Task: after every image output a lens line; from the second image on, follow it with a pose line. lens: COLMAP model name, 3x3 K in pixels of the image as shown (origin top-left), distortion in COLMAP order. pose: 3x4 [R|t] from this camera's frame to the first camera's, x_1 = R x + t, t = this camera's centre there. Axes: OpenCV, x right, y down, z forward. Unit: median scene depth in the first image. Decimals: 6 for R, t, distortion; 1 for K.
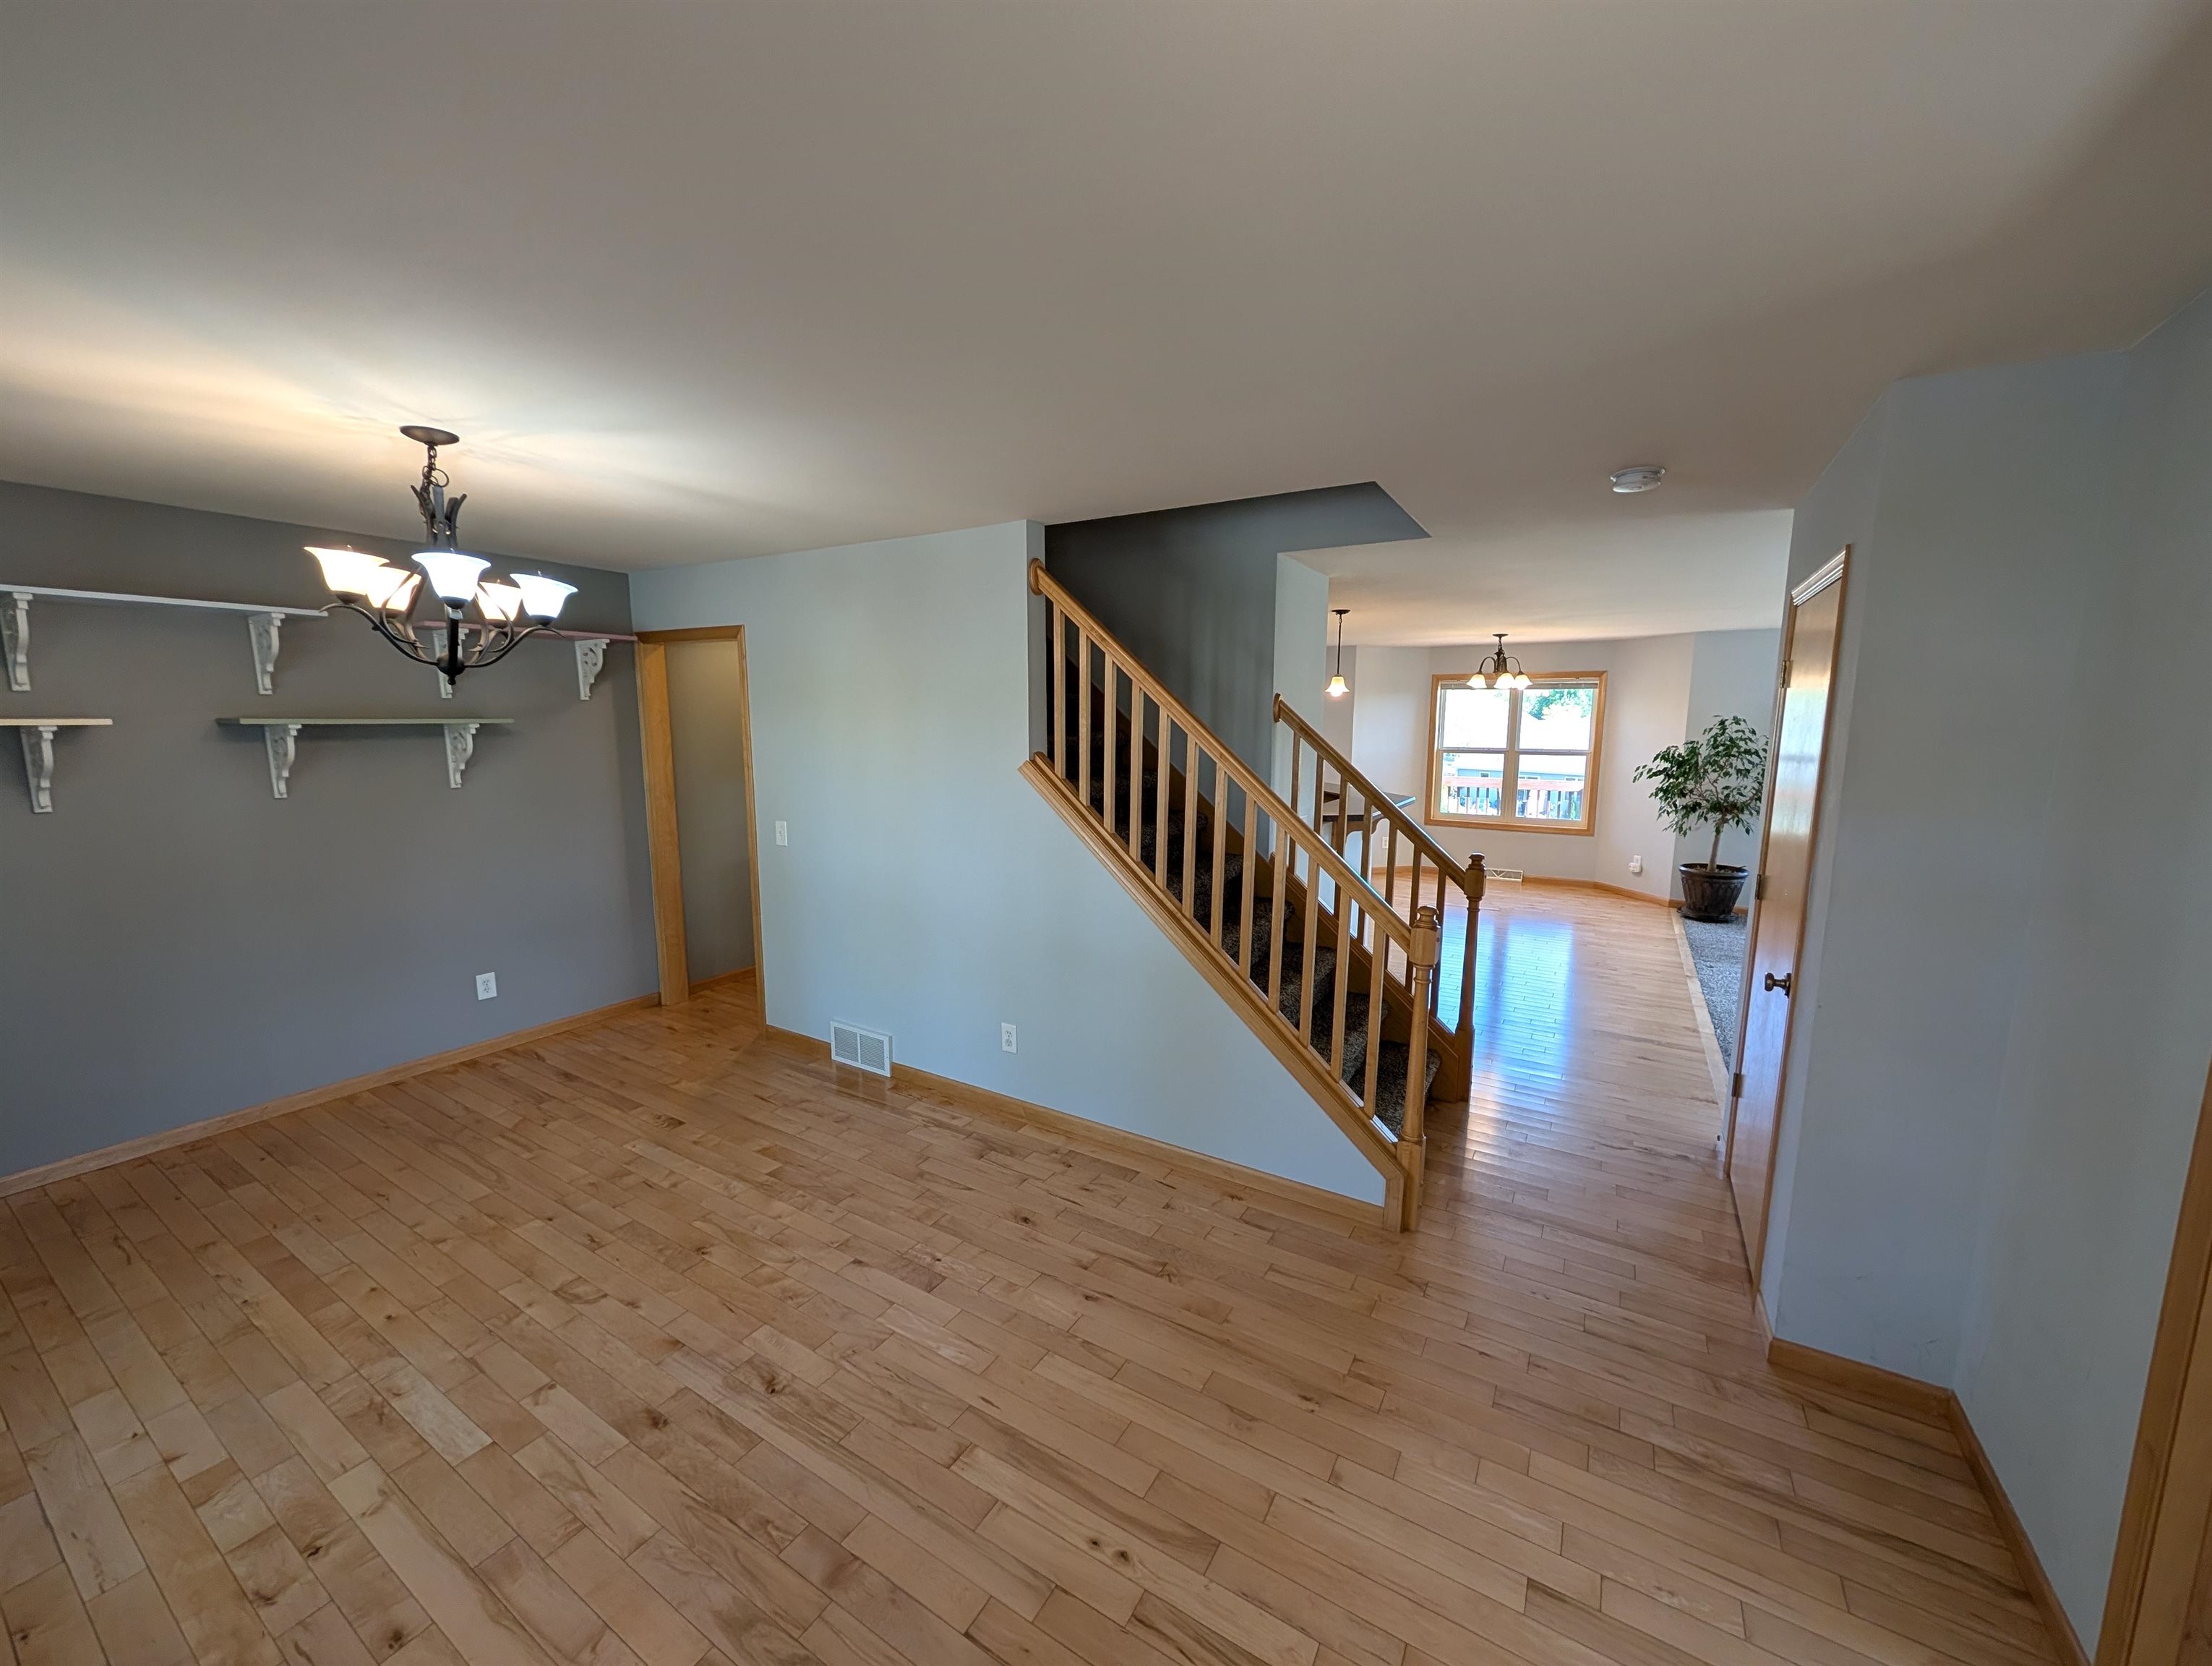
lens RADIAL K [[838.6, 0, 1114.4], [0, 838.6, 835.9], [0, 0, 1]] dist [-0.002110, -0.000379]
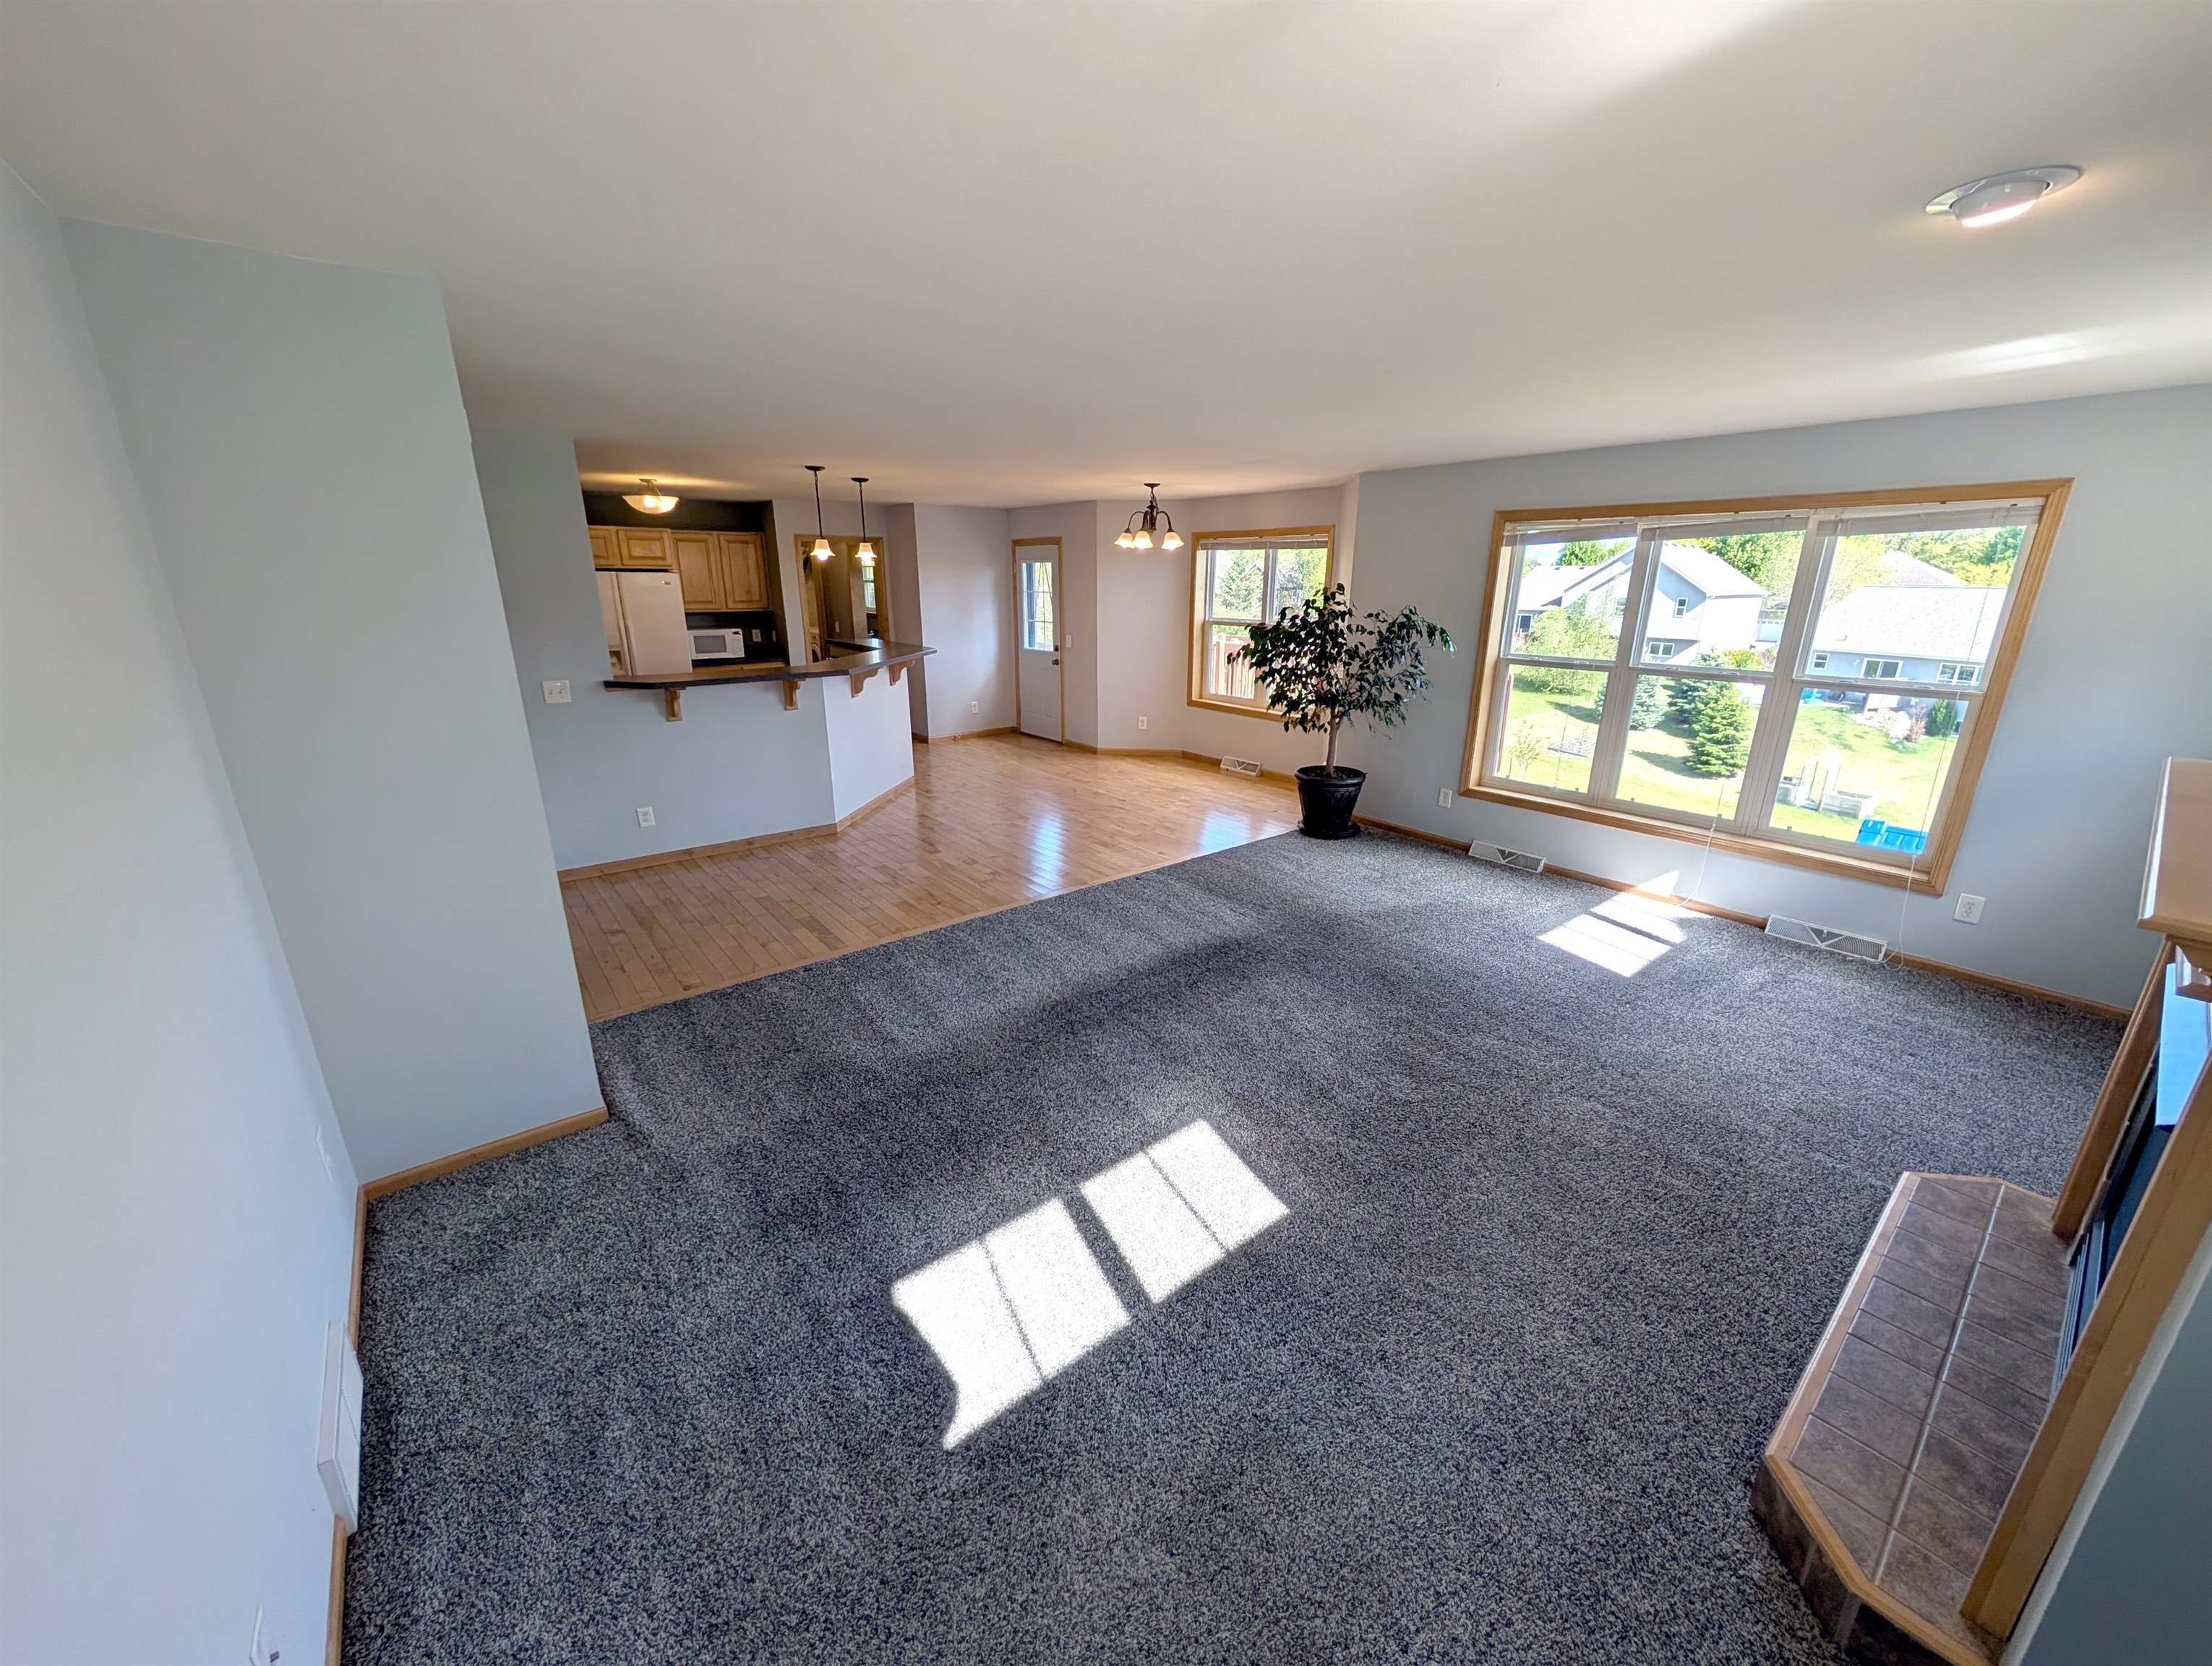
lens RADIAL K [[838.6, 0, 1114.4], [0, 838.6, 835.9], [0, 0, 1]] dist [-0.002110, -0.000379]
pose [[0.940221, 0.098682, -0.325954, 0.745415], [-0.047672, 0.985812, 0.160943, -0.020417], [0.337212, -0.135783, 0.931585, 0.136097]]
